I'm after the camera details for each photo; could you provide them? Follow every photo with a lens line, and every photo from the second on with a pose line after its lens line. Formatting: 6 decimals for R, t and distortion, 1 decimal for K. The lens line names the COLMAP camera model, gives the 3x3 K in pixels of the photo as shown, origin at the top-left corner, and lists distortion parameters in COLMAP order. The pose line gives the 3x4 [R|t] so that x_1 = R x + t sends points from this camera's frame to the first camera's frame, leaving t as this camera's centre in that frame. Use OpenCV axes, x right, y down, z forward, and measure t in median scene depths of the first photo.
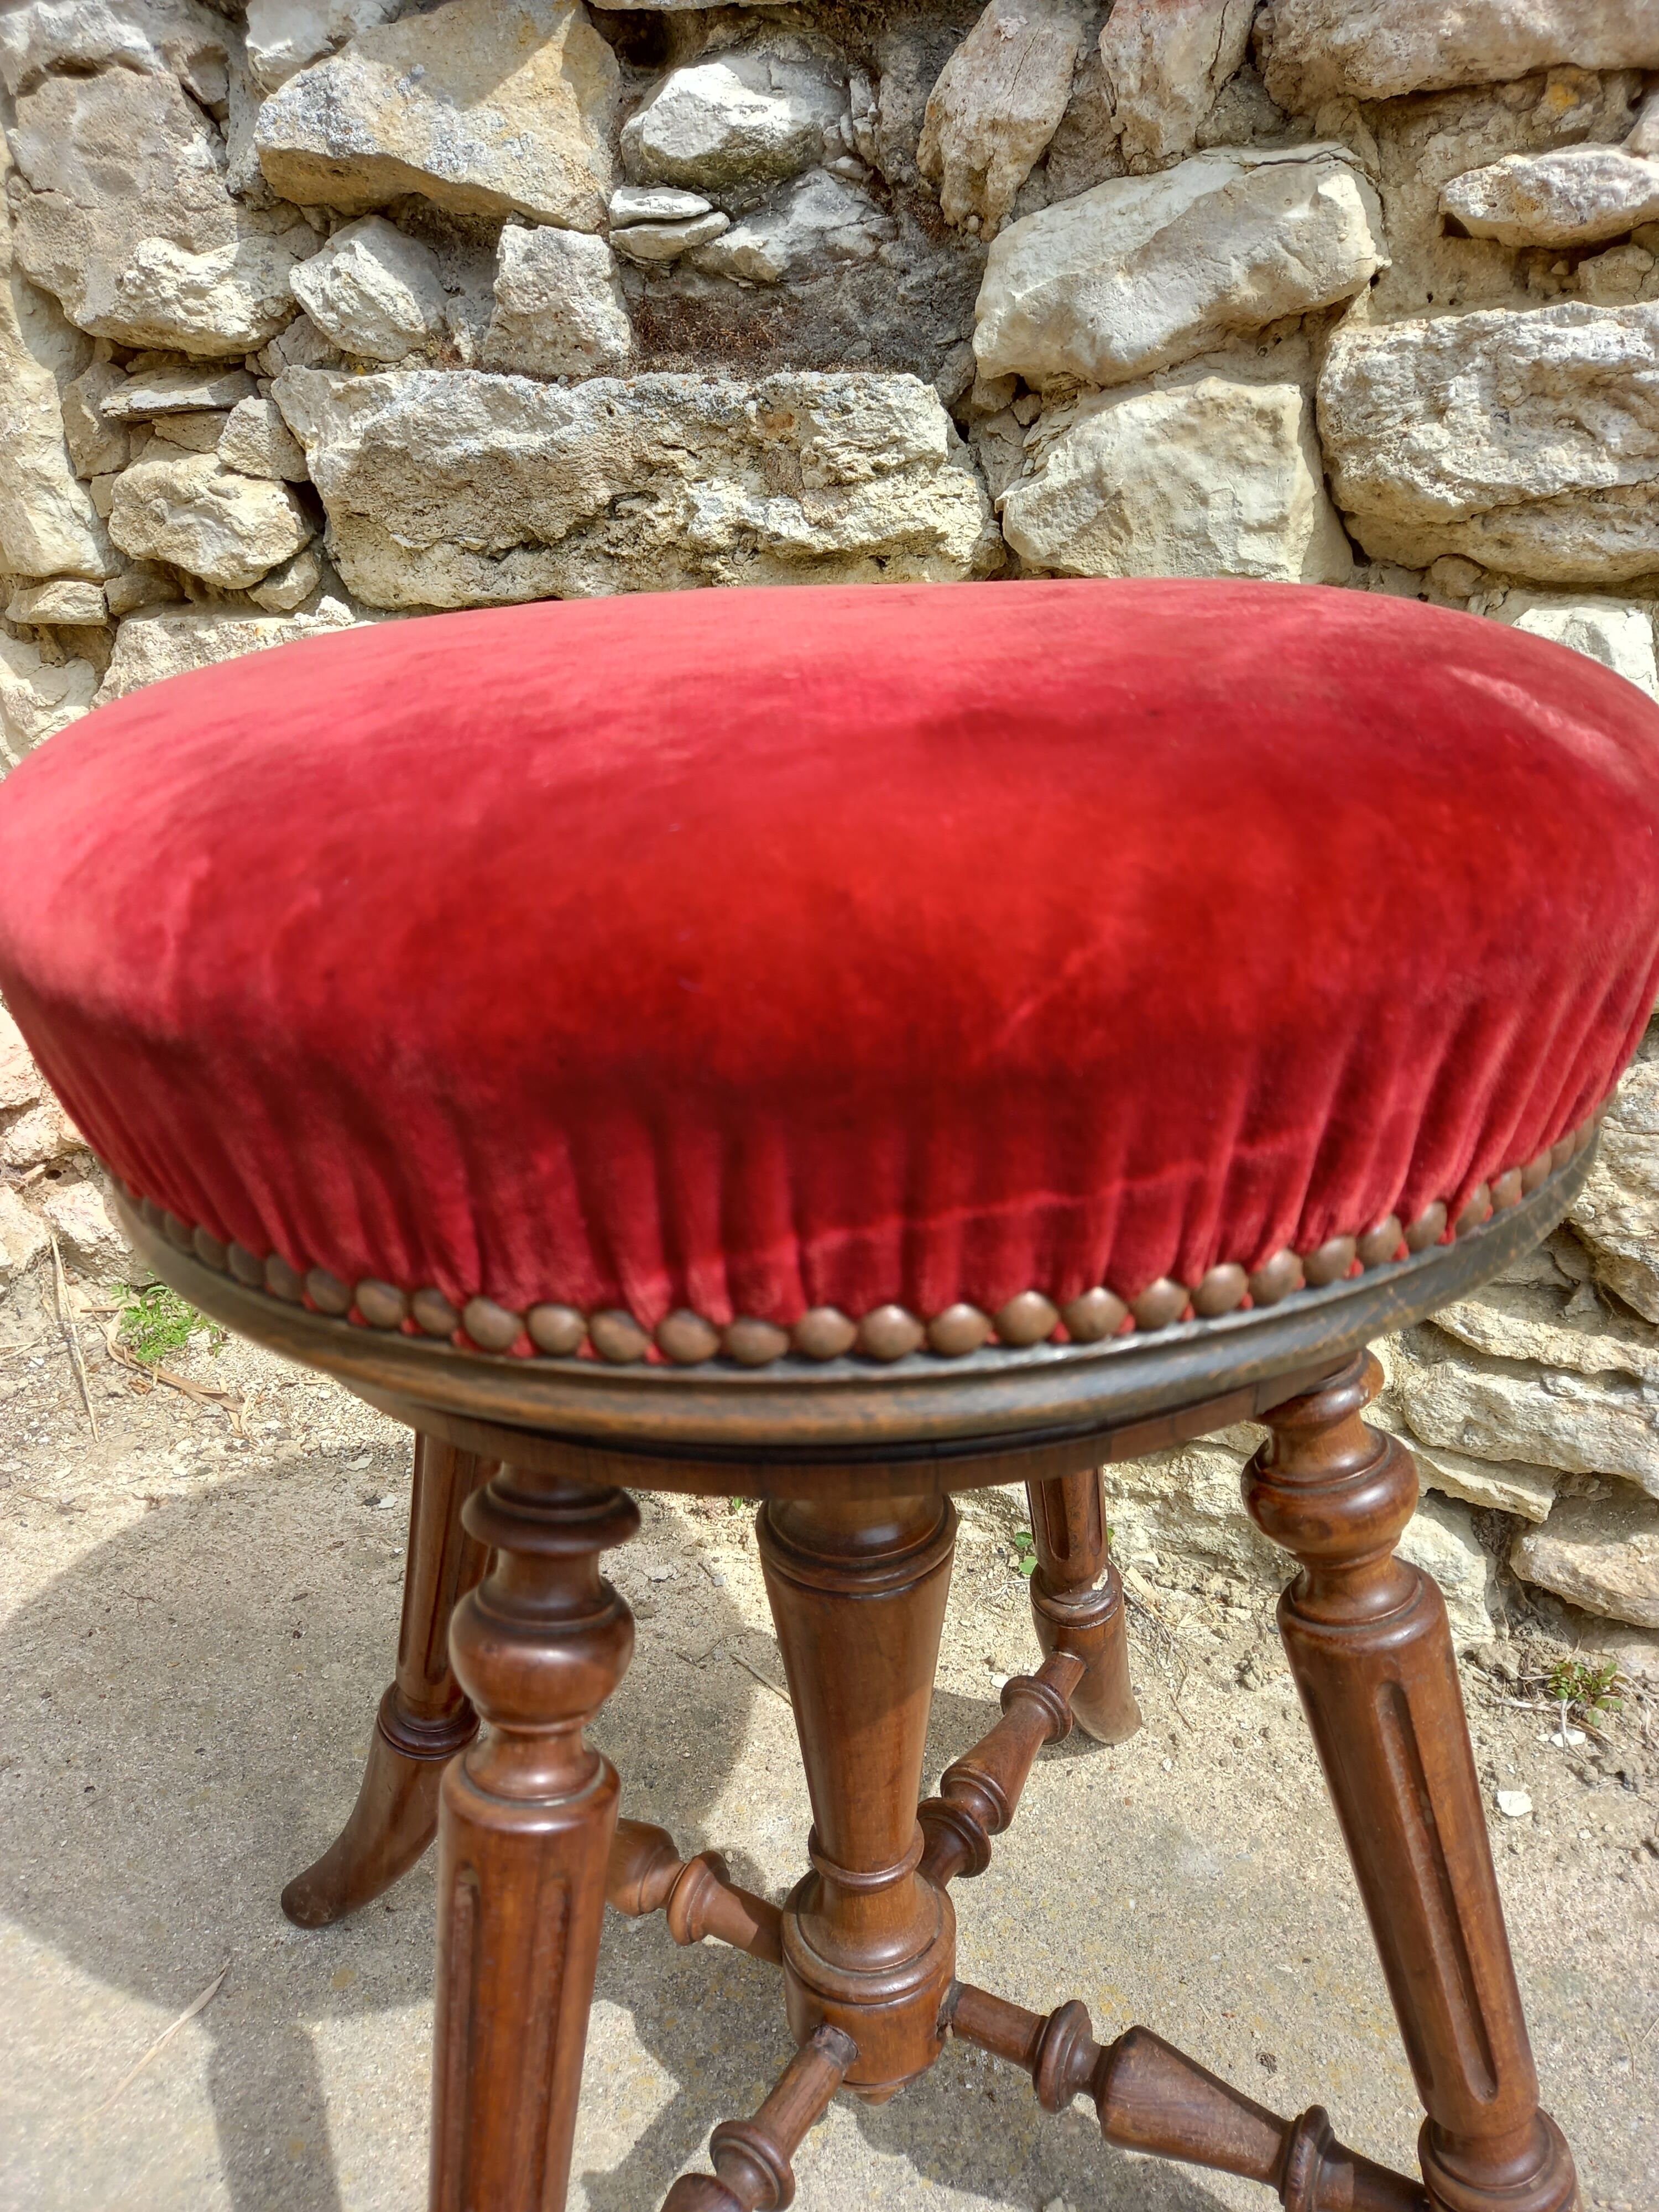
lens RADIAL K [[1628.7, 0, 822.1], [0, 1628.7, 1109.9], [0, 0, 1]] dist [0.030750, -0.026335]
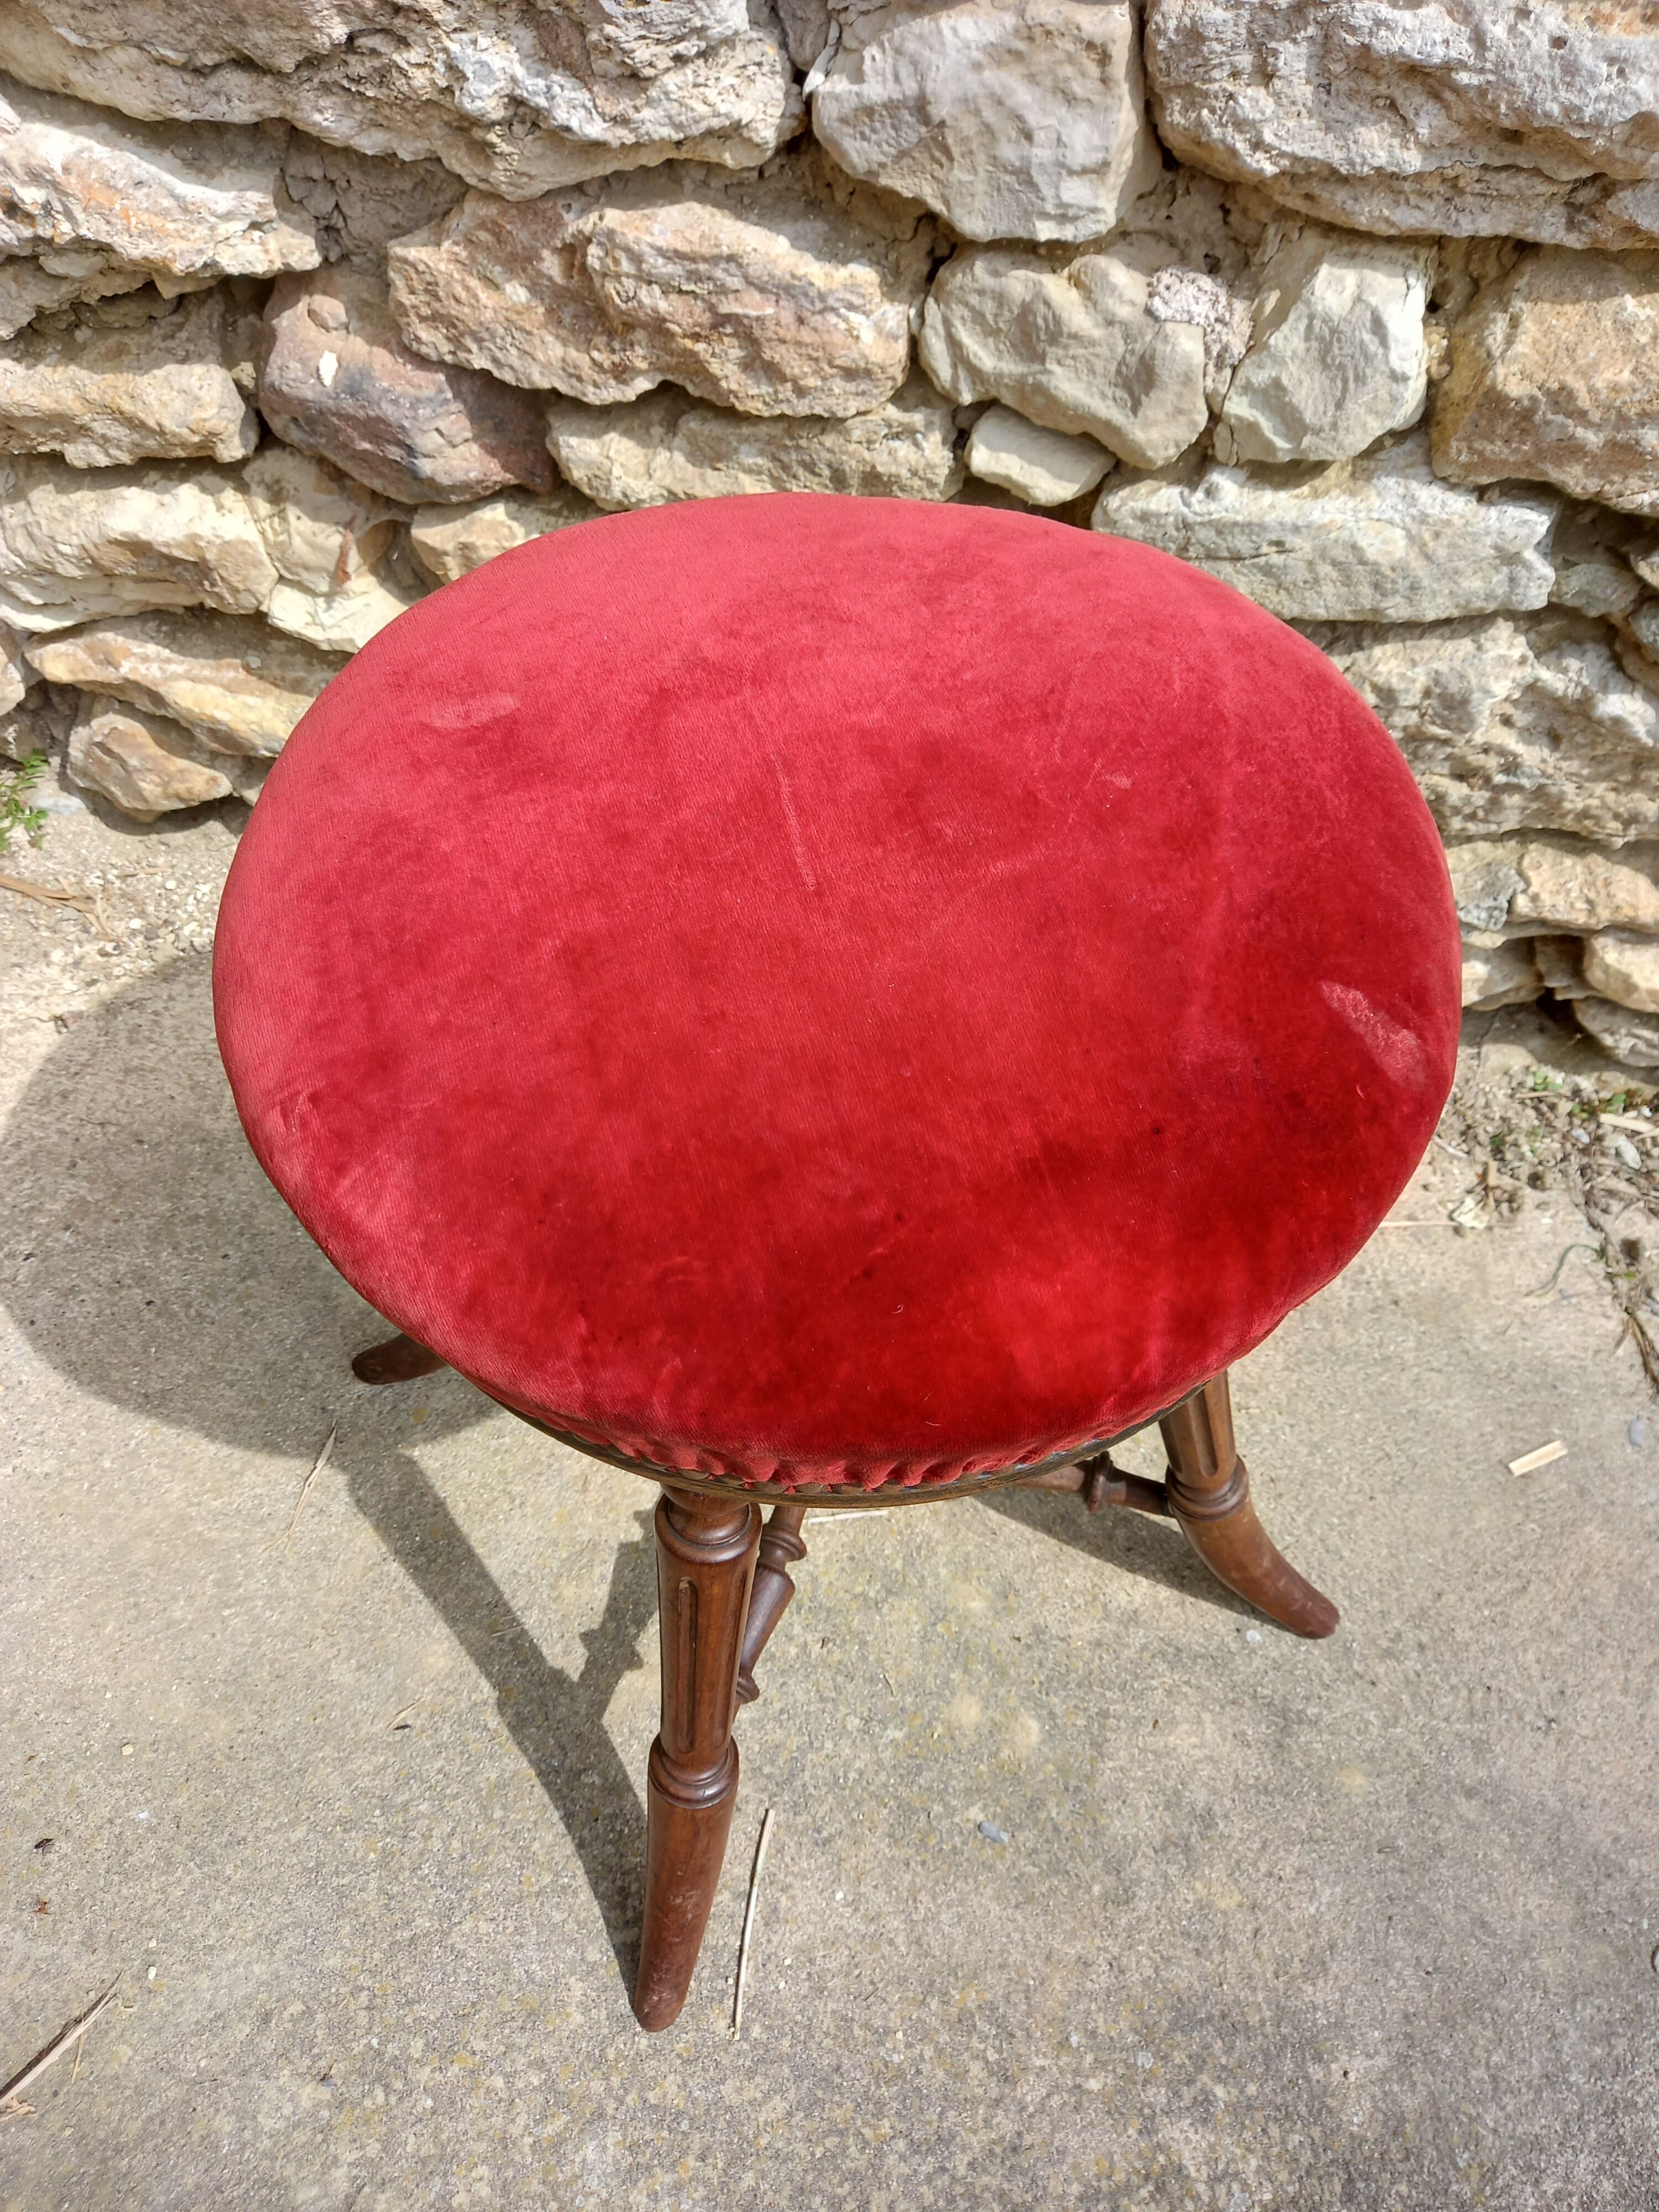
lens RADIAL K [[1628.7, 0, 825.7], [0, 1628.7, 1105.8], [0, 0, 1]] dist [0.030750, -0.026335]
pose [[0.972450, -0.160697, 0.168874, -0.140649], [0.040710, 0.830364, 0.555732, -0.436013], [-0.229531, -0.533547, 0.814029, -0.075947]]
